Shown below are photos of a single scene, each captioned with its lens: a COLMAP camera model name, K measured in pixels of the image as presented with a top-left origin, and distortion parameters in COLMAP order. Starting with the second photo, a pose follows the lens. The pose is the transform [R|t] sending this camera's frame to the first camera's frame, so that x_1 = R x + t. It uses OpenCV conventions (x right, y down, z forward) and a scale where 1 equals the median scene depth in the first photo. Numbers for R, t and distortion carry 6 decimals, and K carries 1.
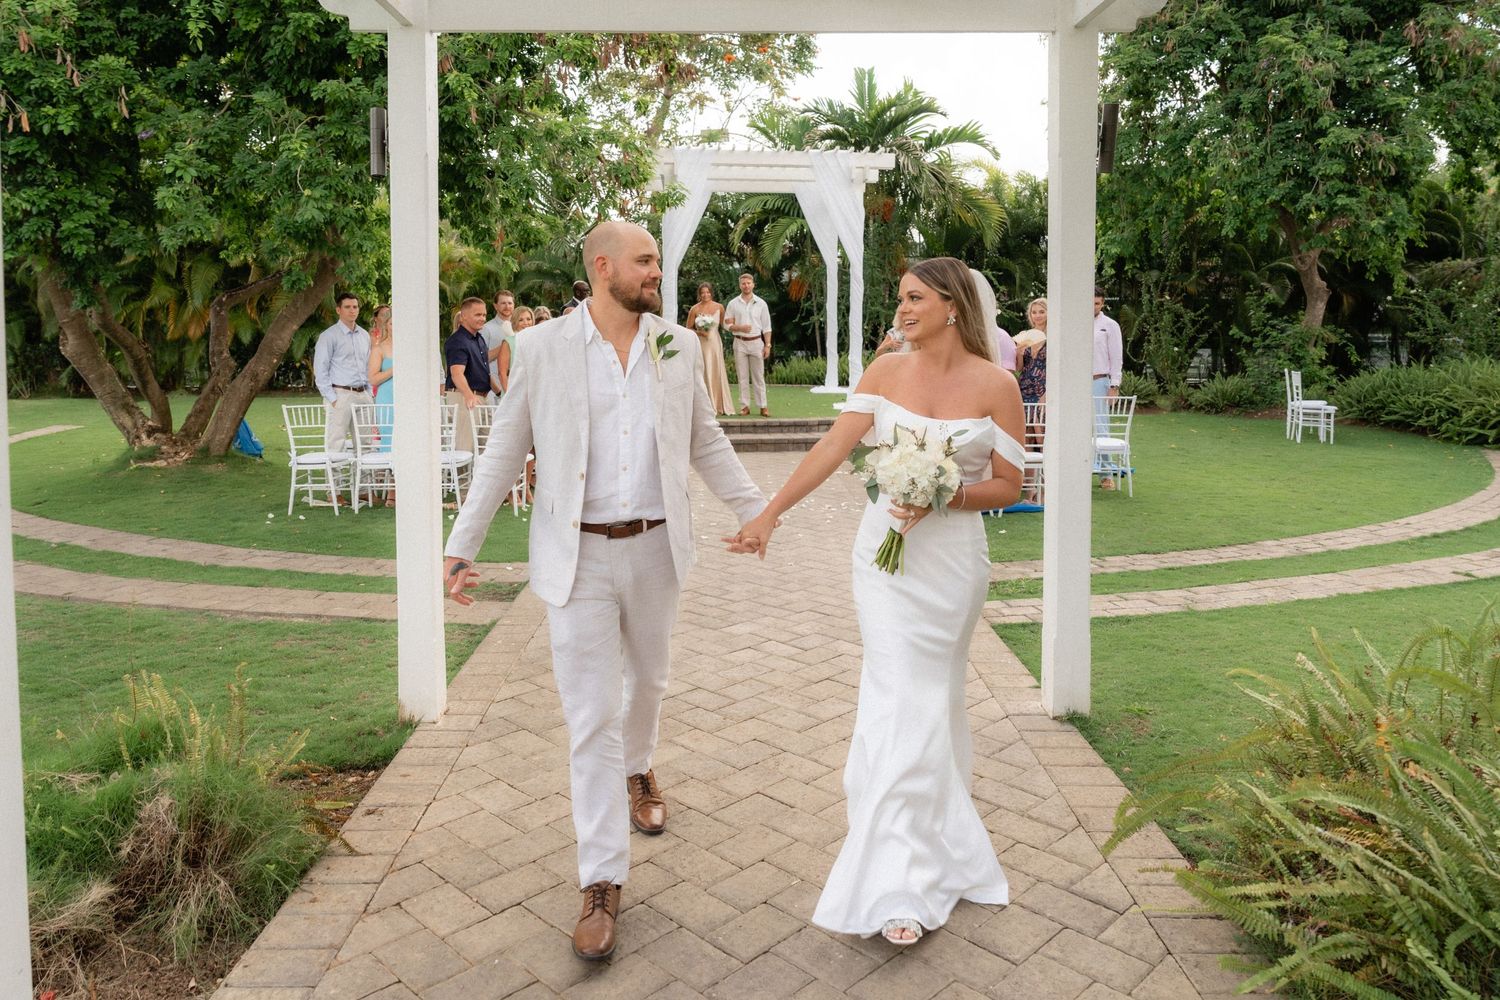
lens RADIAL K [[2287.8, 0, 624.3], [0, 2287.8, 529.4], [0, 0, 1]] dist [-0.033701, 0.135499]
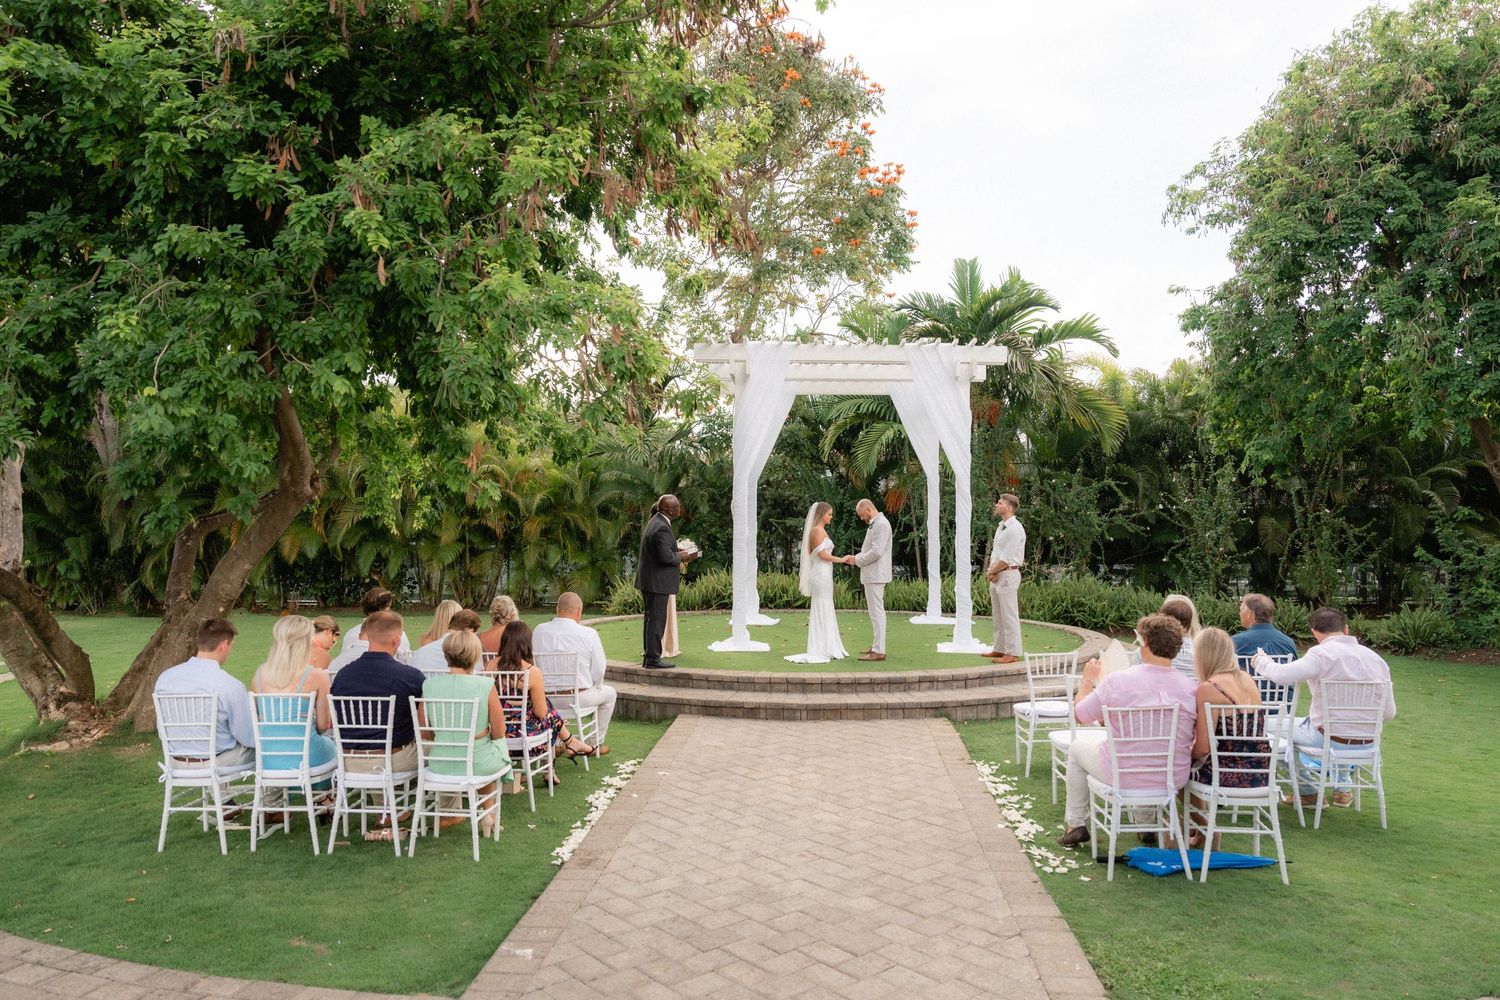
lens RADIAL K [[2287.8, 0, 624.3], [0, 2287.8, 529.4], [0, 0, 1]] dist [-0.033701, 0.135499]
pose [[0.999014, -0.006335, -0.043937, 0.009246], [0.002383, 0.995992, -0.089410, -0.014335], [0.044328, 0.089217, 0.995025, 0.104981]]
